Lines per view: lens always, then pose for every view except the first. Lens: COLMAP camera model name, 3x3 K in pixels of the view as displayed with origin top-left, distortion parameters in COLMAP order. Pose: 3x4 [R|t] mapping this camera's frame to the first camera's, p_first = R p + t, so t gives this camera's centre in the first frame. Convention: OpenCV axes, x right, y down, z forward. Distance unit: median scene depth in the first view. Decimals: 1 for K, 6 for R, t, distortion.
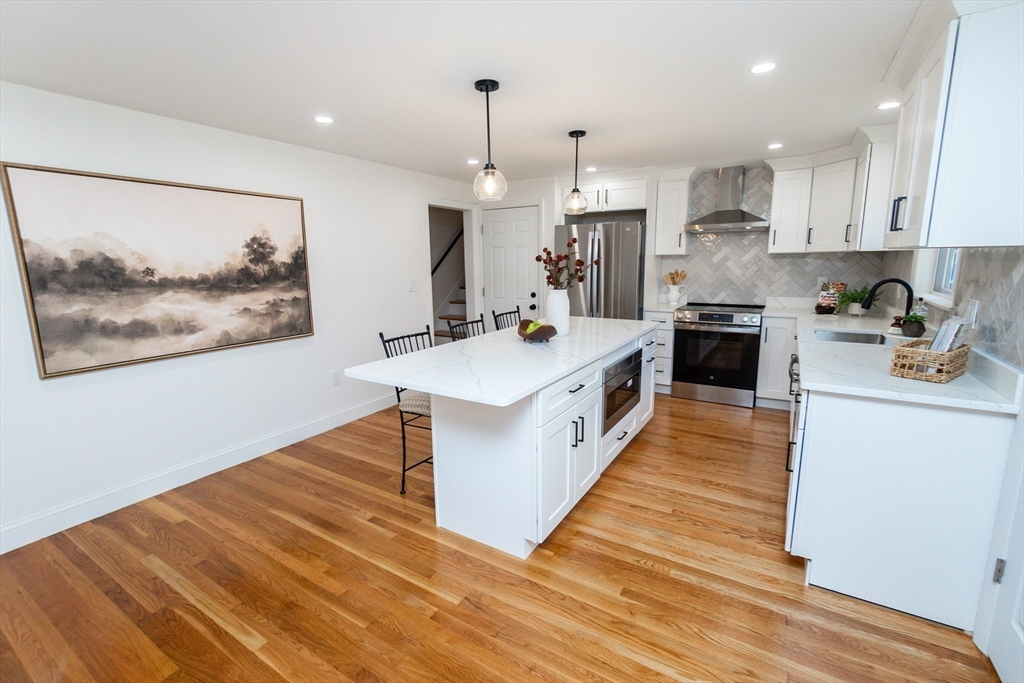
lens RADIAL K [[448.7, 0, 525.1], [0, 448.7, 337.0], [0, 0, 1]] dist [-0.009183, 0.000984]
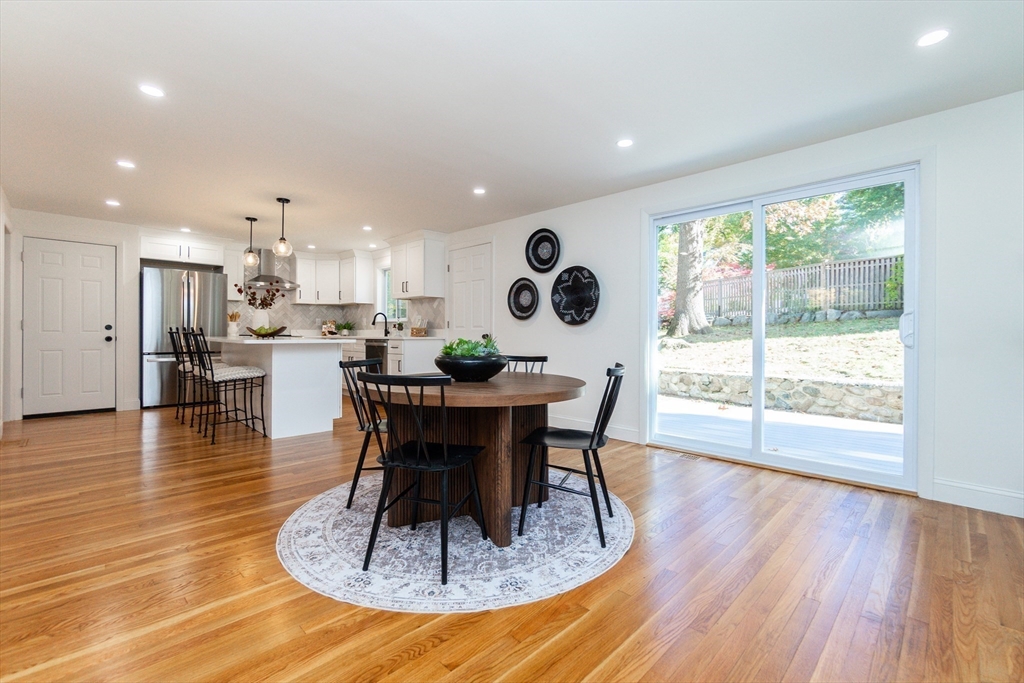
lens RADIAL K [[448.7, 0, 518.5], [0, 448.7, 336.1], [0, 0, 1]] dist [-0.009183, 0.000984]
pose [[0.234417, 0.010067, 0.972084, -0.889138], [0.156556, 0.986503, -0.047970, 0.147541], [-0.959447, 0.163431, 0.229677, -0.182557]]
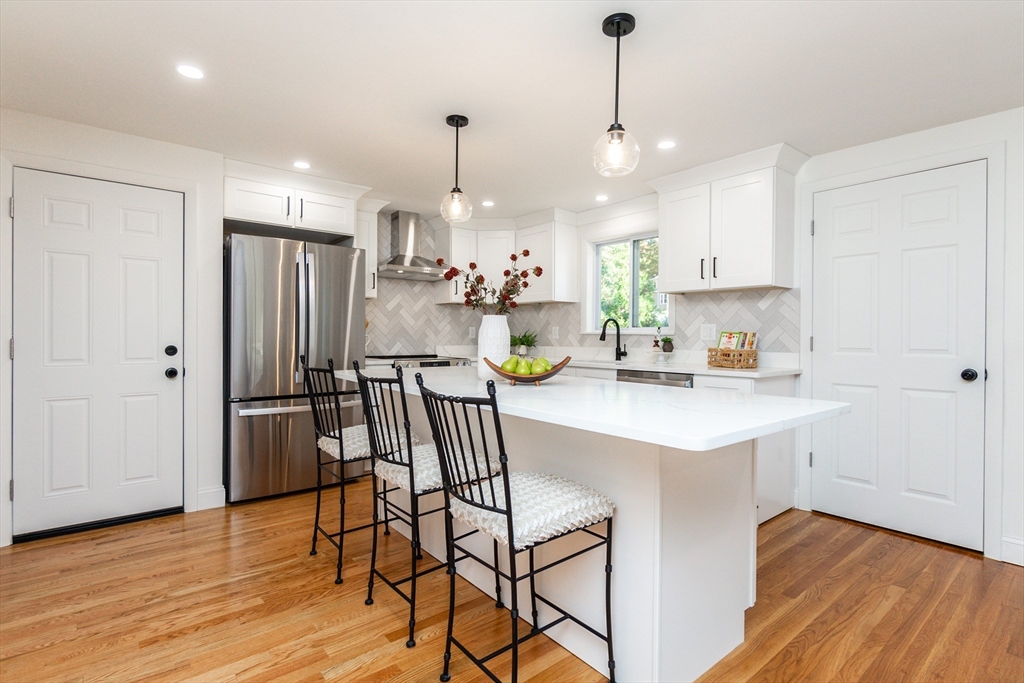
lens RADIAL K [[489.7, 0, 504.8], [0, 489.7, 339.5], [0, 0, 1]] dist [-0.005716, 0.000032]
pose [[0.341347, 0.010003, 0.939884, -0.455380], [0.149529, 0.986631, -0.064806, -0.010021], [-0.927967, 0.162662, 0.335288, 0.497369]]
